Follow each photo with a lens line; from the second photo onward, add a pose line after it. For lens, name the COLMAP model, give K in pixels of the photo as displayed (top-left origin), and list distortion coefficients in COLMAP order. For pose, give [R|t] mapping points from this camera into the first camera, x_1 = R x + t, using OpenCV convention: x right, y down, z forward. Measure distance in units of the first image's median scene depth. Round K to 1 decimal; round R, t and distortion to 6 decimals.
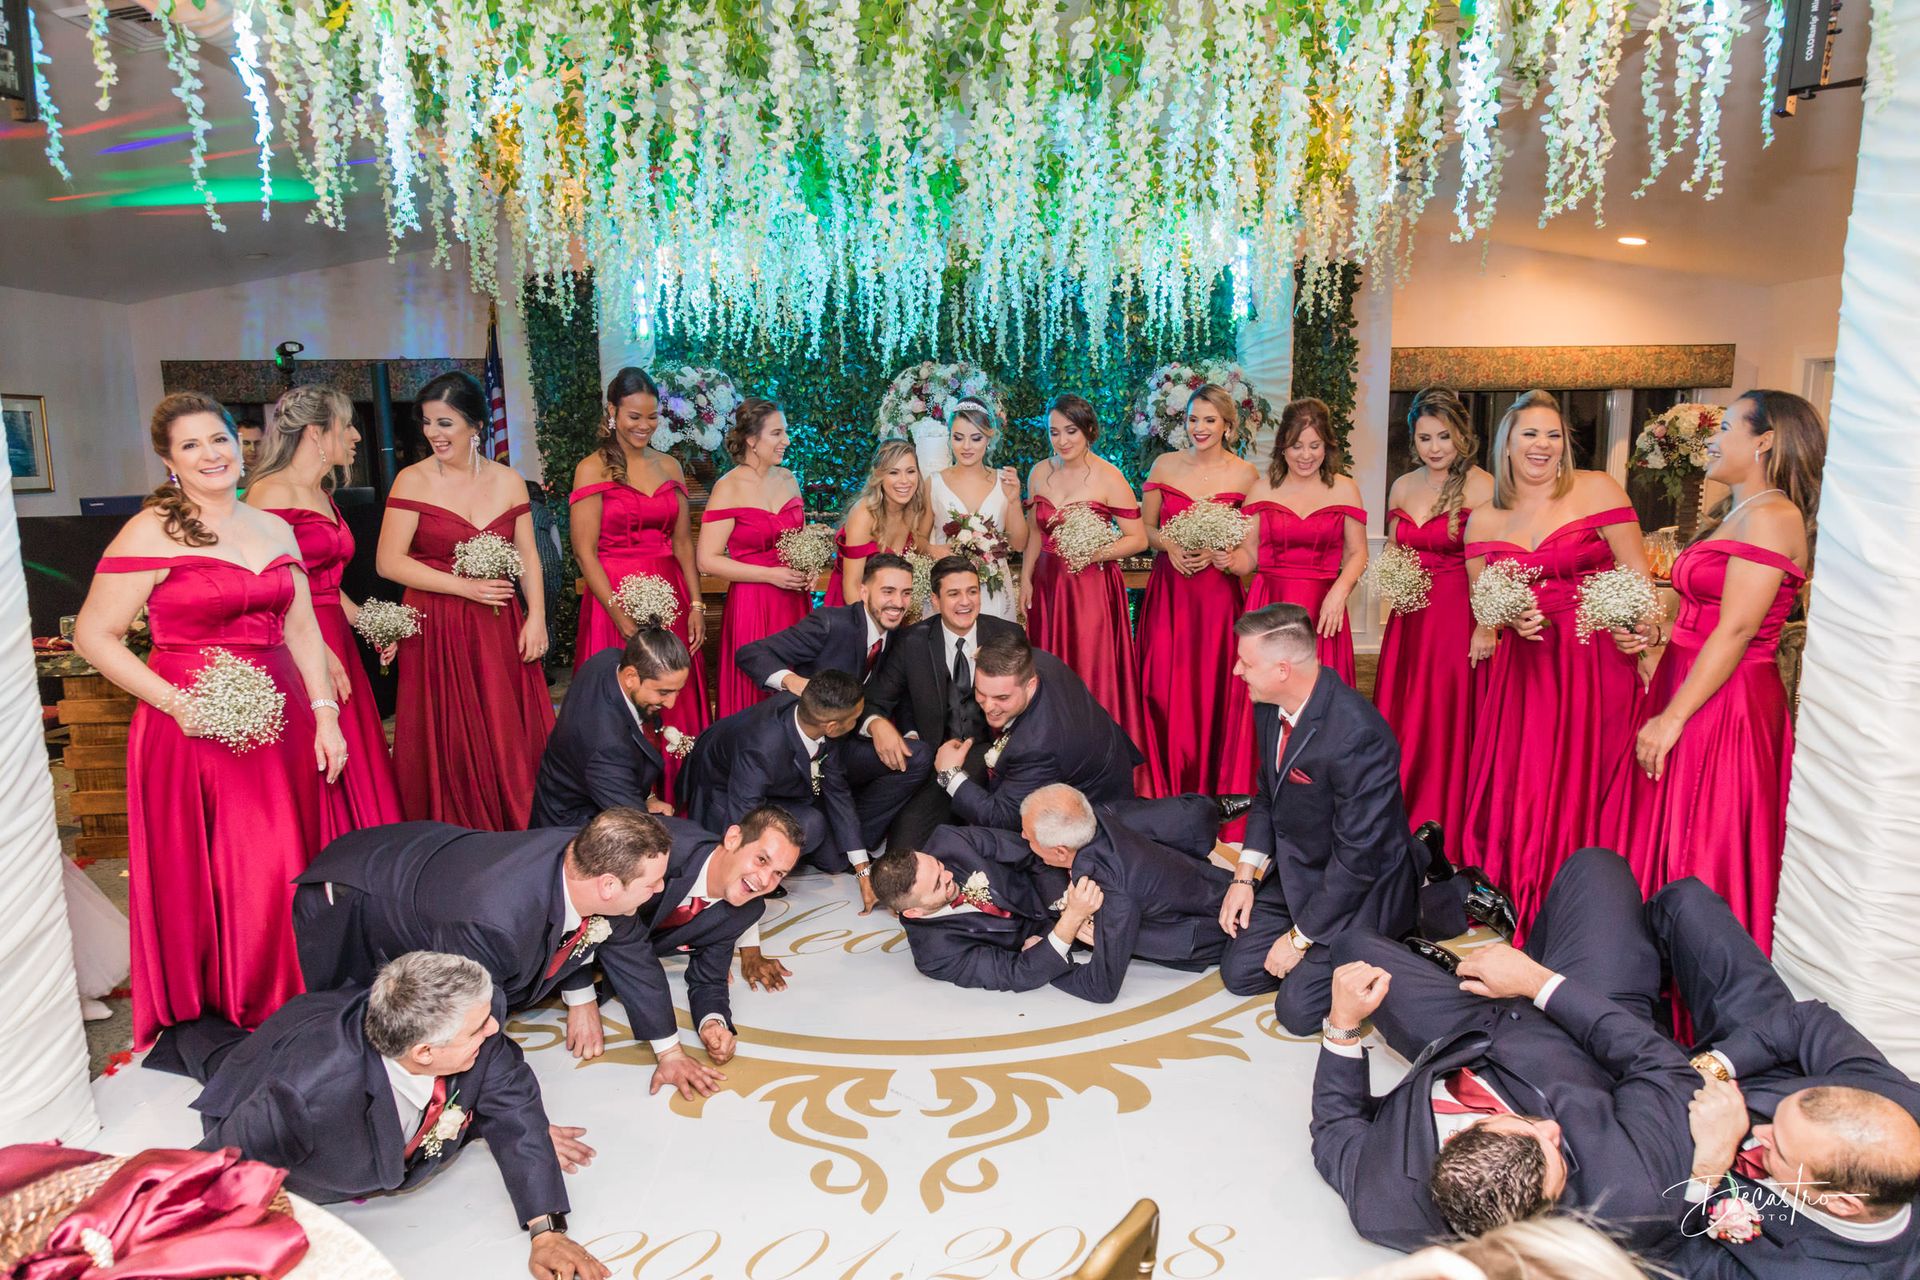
lens RADIAL K [[1287.1, 0, 960.0], [0, 1287.1, 640.0], [0, 0, 1]] dist [-0.000407, 0.000423]
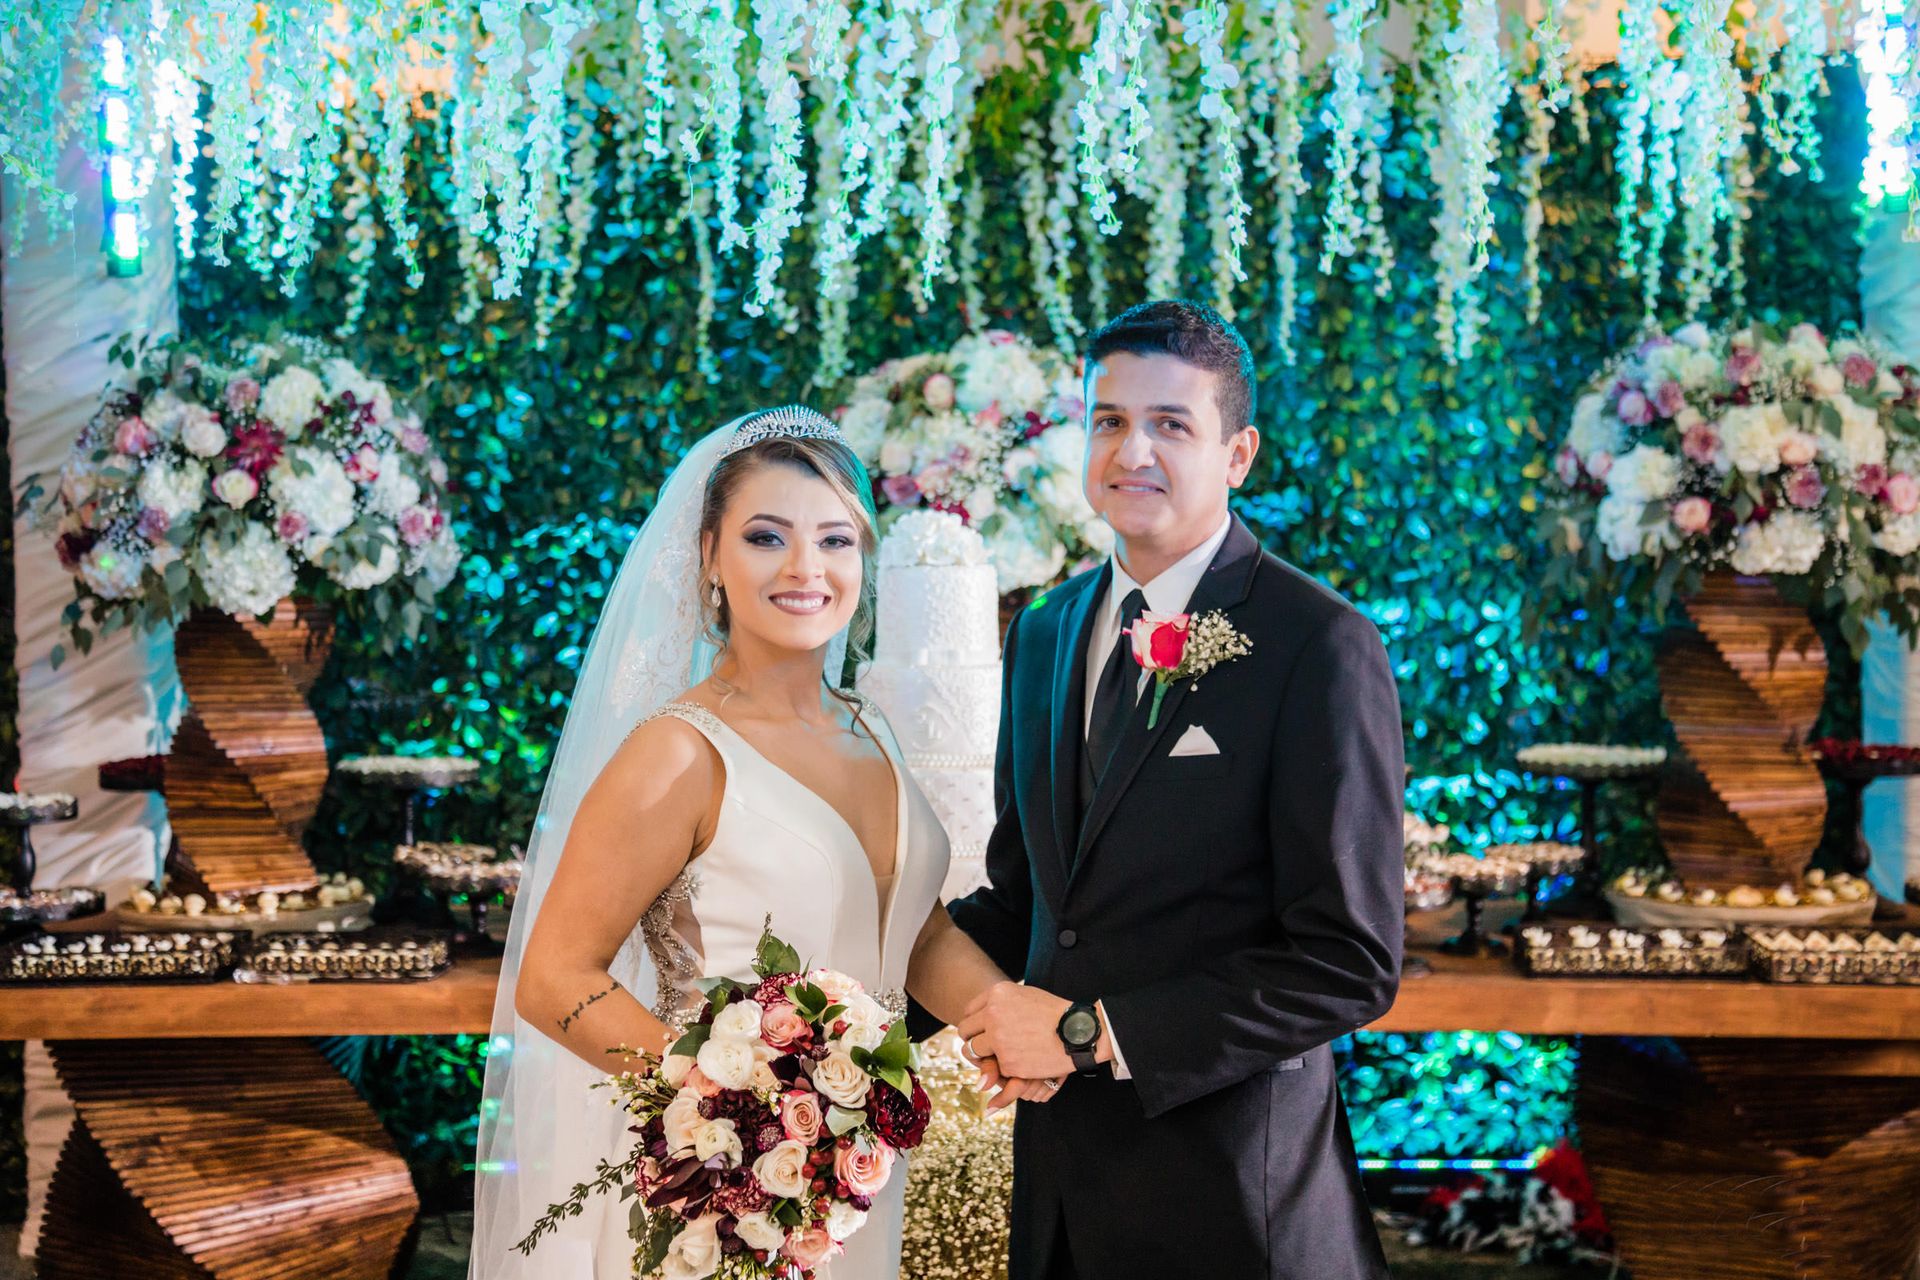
lens RADIAL K [[2680.4, 0, 960.0], [0, 2680.4, 640.0], [0, 0, 1]] dist [0.164137, -0.033555]
pose [[0.998985, 0.002199, -0.044998, 0.010122], [-0.007493, 0.993006, -0.117826, -0.051347], [0.044424, 0.118043, 0.992014, 0.295649]]
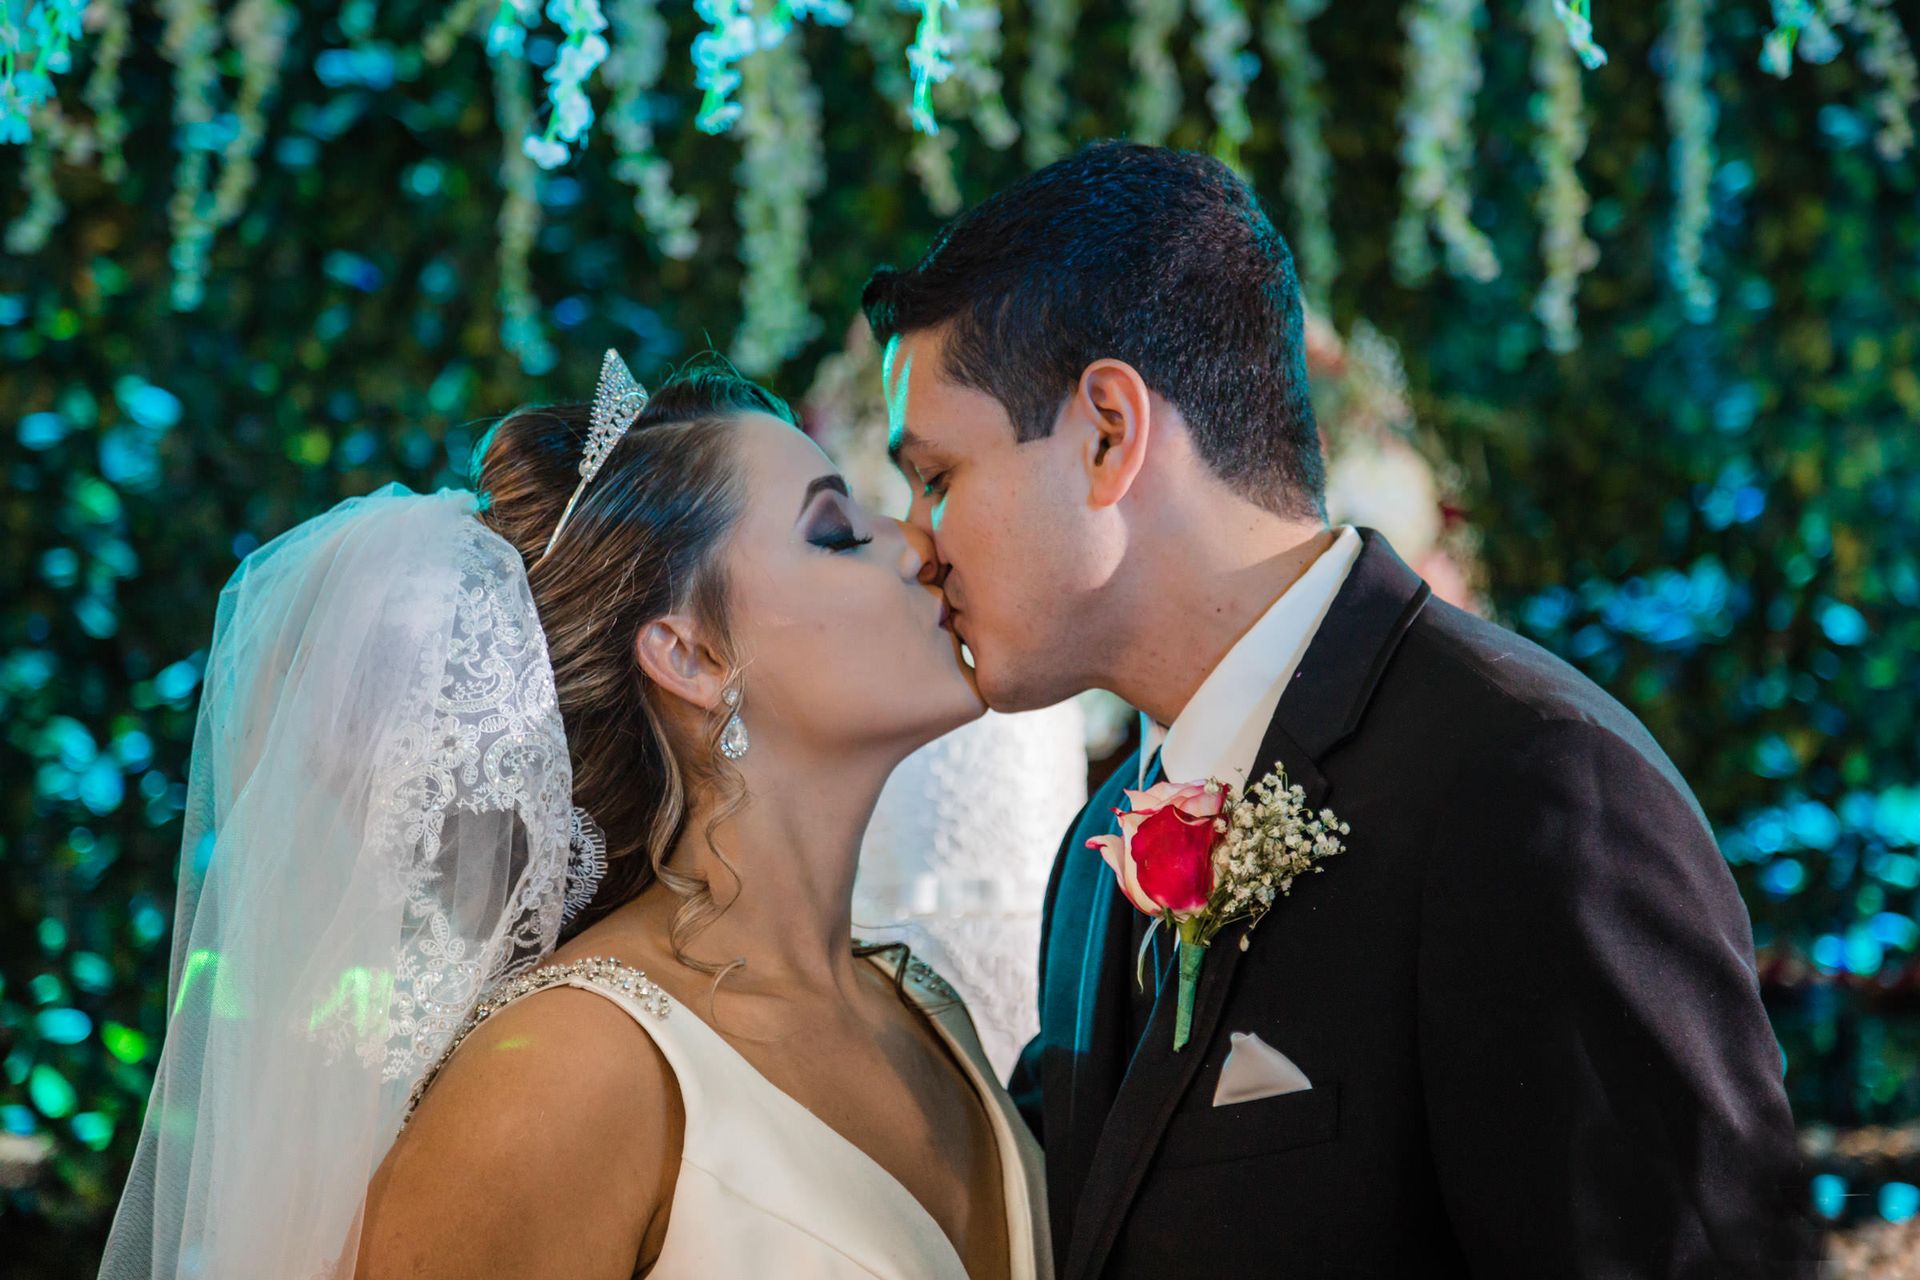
lens RADIAL K [[5010.2, 0, 960.0], [0, 5010.2, 640.0], [0, 0, 1]] dist [0.386968, 0.474920]
pose [[0.997528, -0.011394, -0.069339, 0.014173], [-0.000617, 0.985308, -0.170785, -0.053873], [0.070266, 0.170406, 0.982865, 0.351281]]
